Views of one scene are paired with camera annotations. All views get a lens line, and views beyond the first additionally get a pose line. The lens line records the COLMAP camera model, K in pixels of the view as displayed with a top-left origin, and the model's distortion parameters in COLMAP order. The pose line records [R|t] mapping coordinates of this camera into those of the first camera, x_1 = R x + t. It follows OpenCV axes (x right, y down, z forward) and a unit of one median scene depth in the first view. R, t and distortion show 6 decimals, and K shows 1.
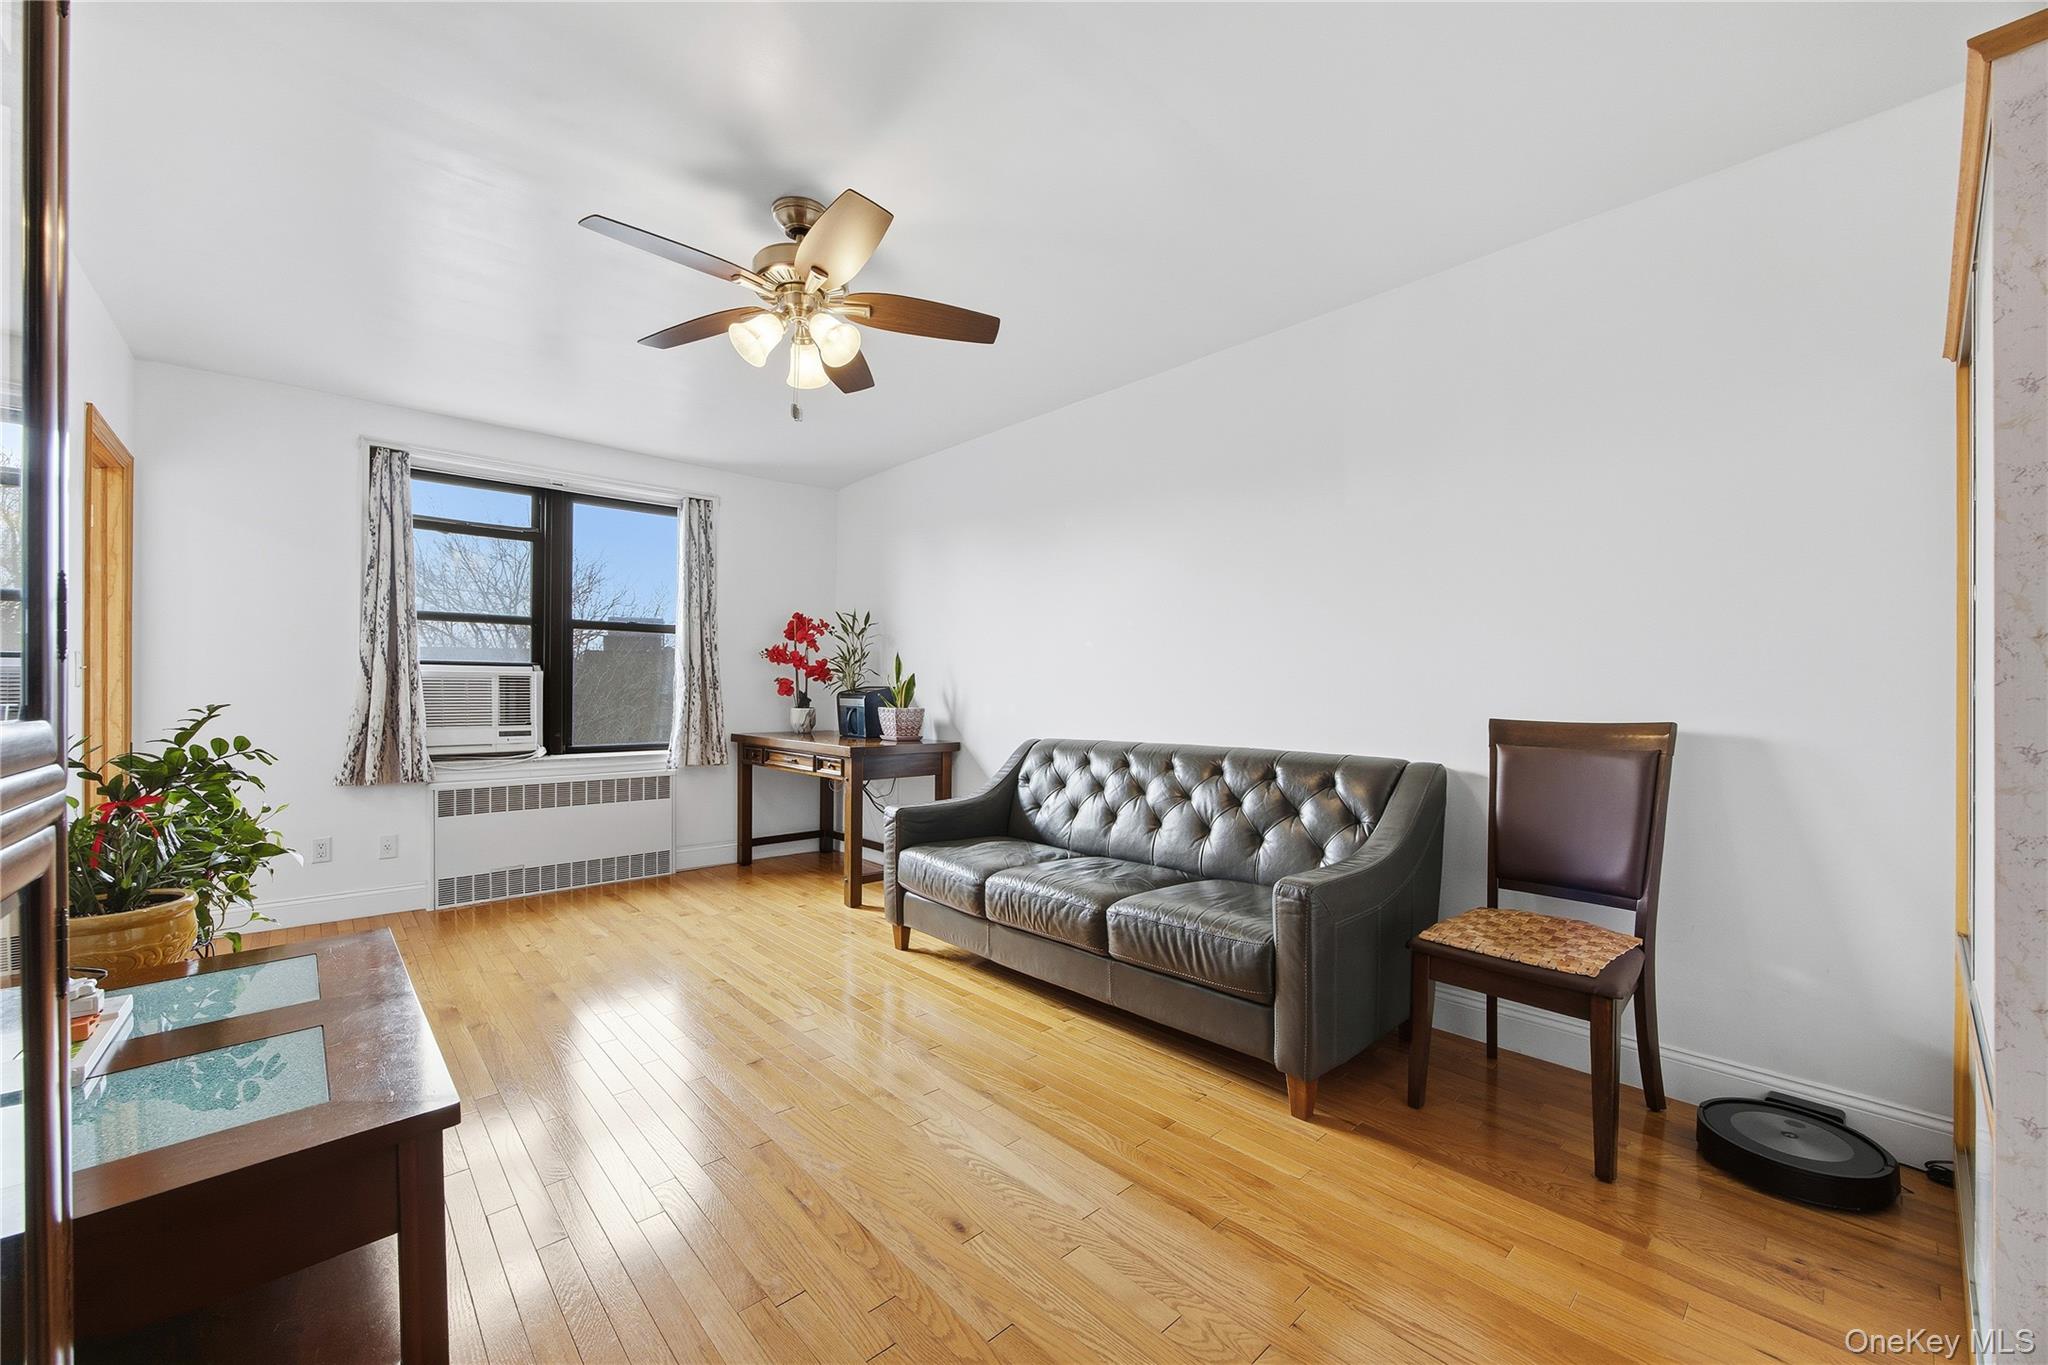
lens RADIAL K [[794.6, 0, 1044.2], [0, 794.6, 691.6], [0, 0, 1]] dist [-0.030912, 0.009478]
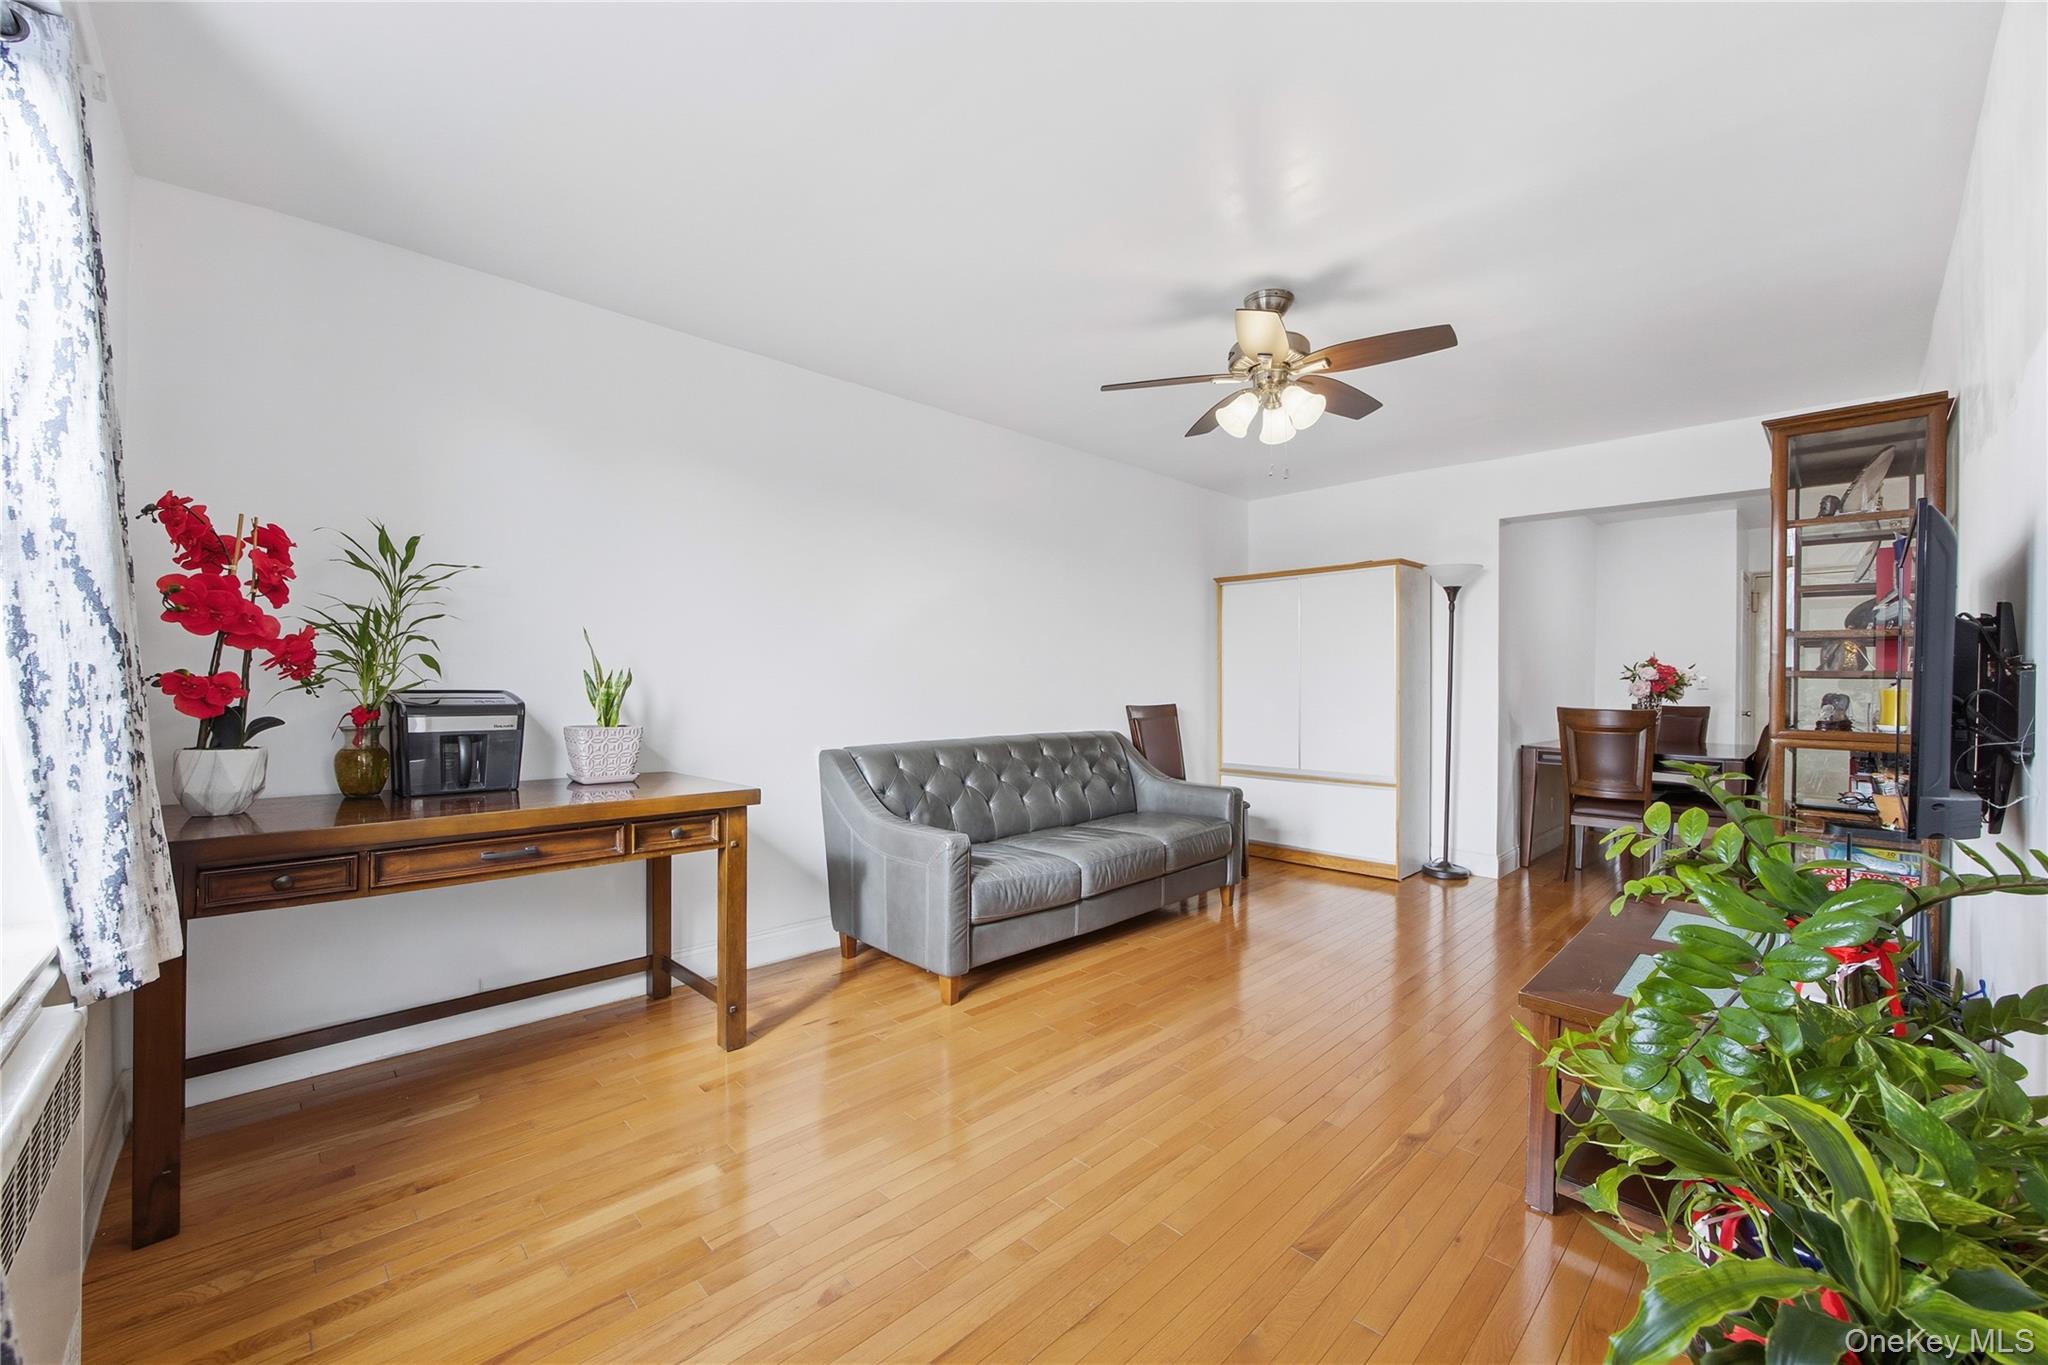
lens RADIAL K [[814.3, 0, 1024.0], [0, 814.3, 682.5], [0, 0, 1]] dist [-0.029895, 0.000076]
pose [[-0.013256, -0.005082, 0.999899, -0.845411], [0.001288, 0.999986, 0.005099, -0.015554], [-0.999911, 0.001356, -0.013249, 0.763787]]
